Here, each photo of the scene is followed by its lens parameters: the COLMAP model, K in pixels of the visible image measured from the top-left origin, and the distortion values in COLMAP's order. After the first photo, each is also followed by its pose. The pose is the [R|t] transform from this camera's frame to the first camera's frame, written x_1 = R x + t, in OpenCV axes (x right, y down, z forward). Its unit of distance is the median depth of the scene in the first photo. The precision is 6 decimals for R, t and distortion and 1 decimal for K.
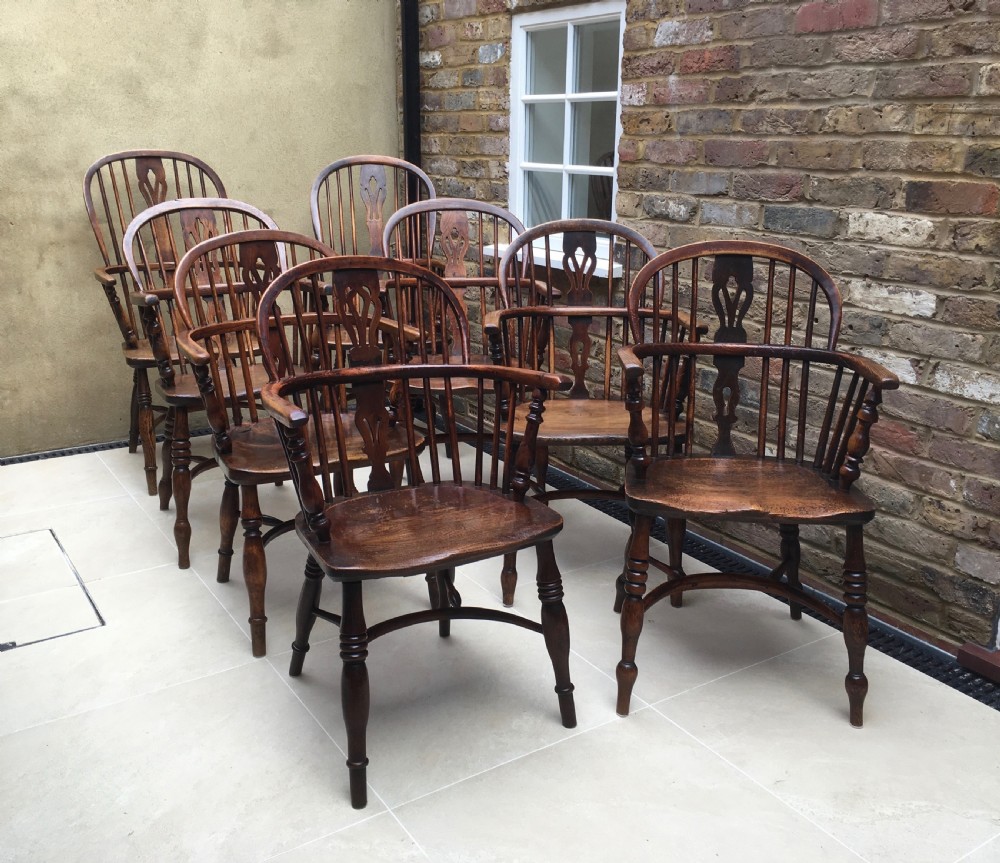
lens RADIAL K [[1011.6, 0, 500.2], [0, 1011.6, 423.5], [0, 0, 1]] dist [0.031587, 0.000000]
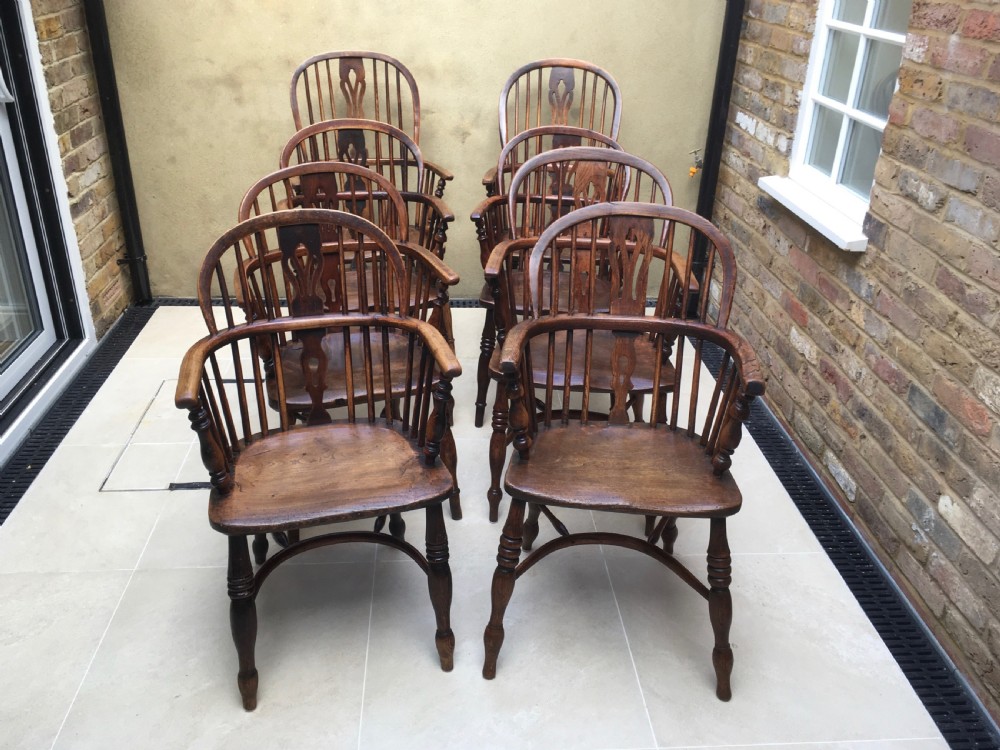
lens RADIAL K [[879.1, 0, 489.7], [0, 879.1, 372.8], [0, 0, 1]] dist [0.066534, -0.101219]
pose [[0.869036, 0.233793, -0.436025, 0.230221], [-0.155245, 0.965653, 0.208357, -0.176489], [0.469762, -0.113379, 0.875482, 0.166772]]
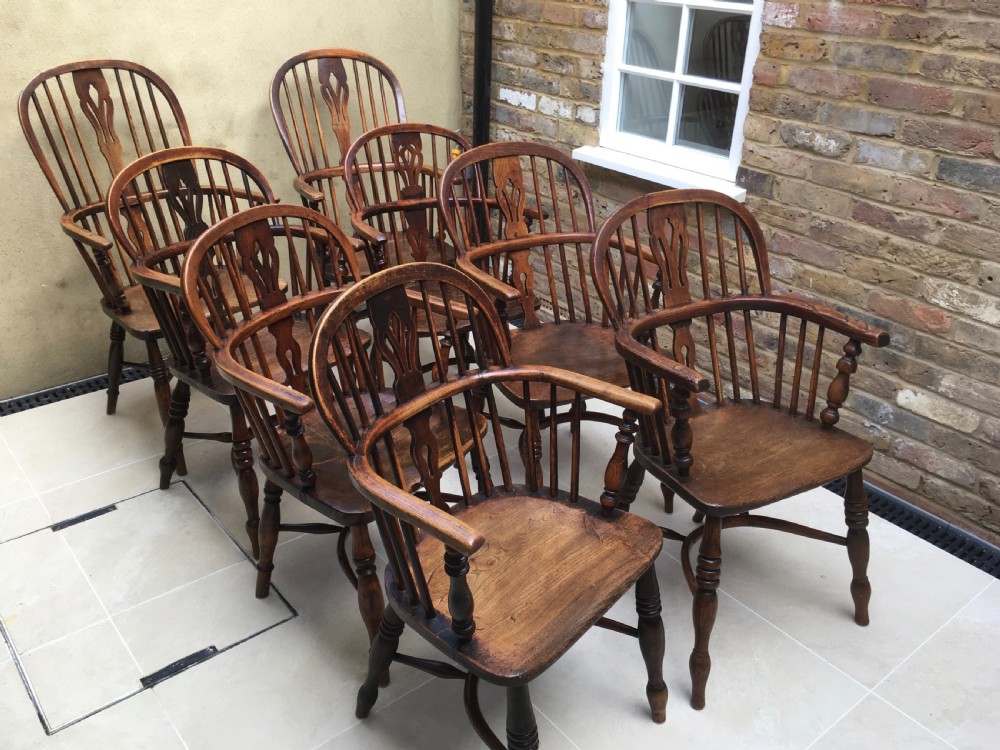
lens RADIAL K [[879.1, 0, 503.8], [0, 879.1, 375.0], [0, 0, 1]] dist [0.066534, -0.101219]
pose [[0.993820, -0.032939, 0.106002, -0.245941], [0.011380, 0.980160, 0.197882, -0.176195], [-0.110416, -0.195453, 0.974478, 0.168024]]
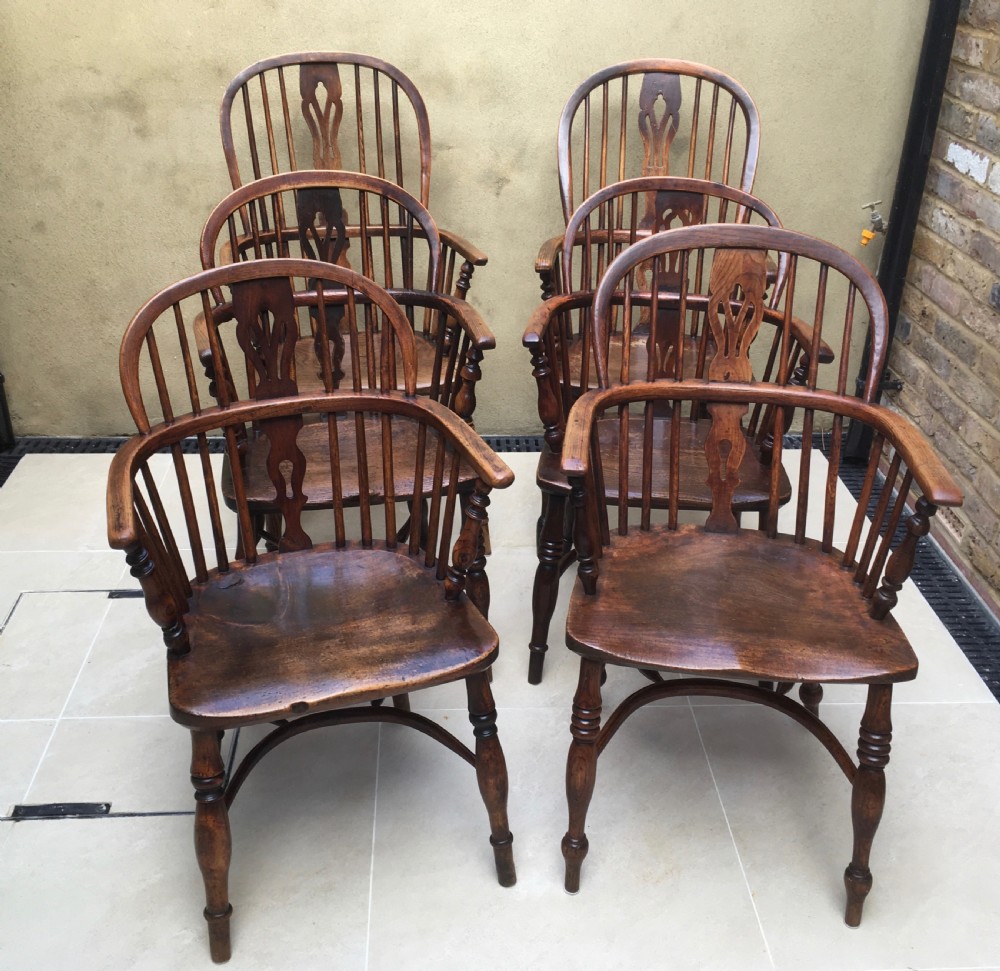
lens RADIAL K [[1155.7, 0, 478.9], [0, 1155.7, 479.6], [0, 0, 1]] dist [0.024535, 0.000000]
pose [[0.859247, 0.240085, -0.451723, 0.074266], [-0.146413, 0.961506, 0.232529, -0.221376], [0.490161, -0.133662, 0.861323, 0.369034]]
